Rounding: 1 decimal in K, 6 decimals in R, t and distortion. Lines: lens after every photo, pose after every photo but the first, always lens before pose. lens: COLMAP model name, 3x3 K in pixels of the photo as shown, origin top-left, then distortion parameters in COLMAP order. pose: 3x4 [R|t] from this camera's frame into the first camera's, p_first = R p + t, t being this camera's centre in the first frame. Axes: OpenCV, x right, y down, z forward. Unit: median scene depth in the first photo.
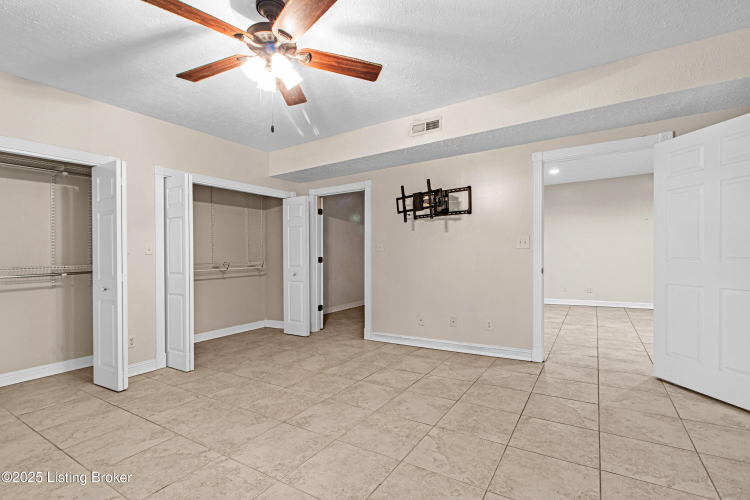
lens RADIAL K [[355.3, 0, 375.0], [0, 355.3, 250.0], [0, 0, 1]] dist [0.001716, 0.000354]
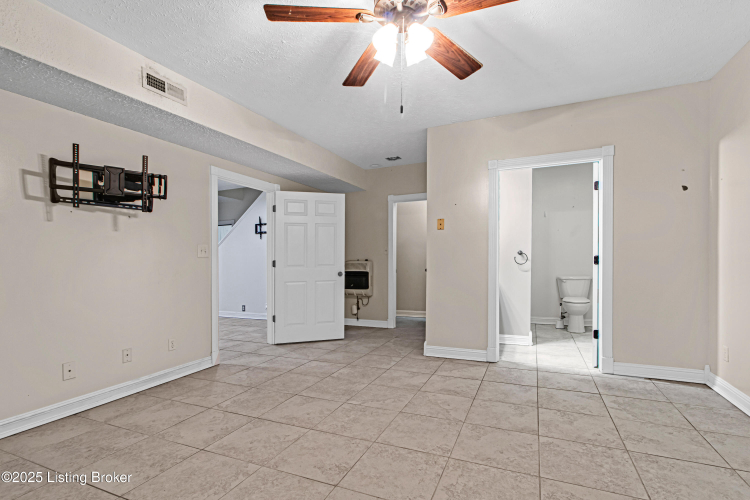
lens RADIAL K [[356.2, 0, 373.7], [0, 356.2, 272.0], [0, 0, 1]] dist [0.000319, 0.000145]
pose [[-0.148315, -0.011489, 0.988873, -0.803498], [0.002760, 0.999924, 0.012032, 0.032571], [-0.988936, 0.004514, -0.148272, 0.843459]]
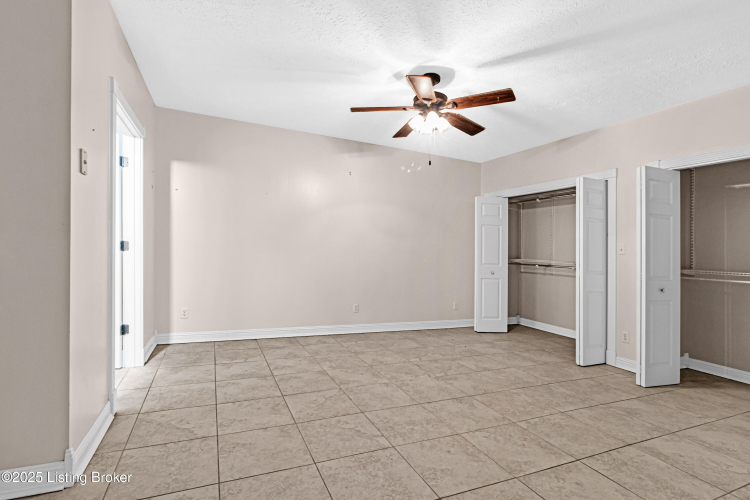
lens RADIAL K [[355.3, 0, 375.0], [0, 355.3, 250.0], [0, 0, 1]] dist [0.001716, 0.000354]
pose [[-0.547177, -0.003857, -0.837008, 0.725250], [-0.016028, 0.999854, 0.005870, 0.004017], [0.836863, 0.016628, -0.547159, 1.120780]]
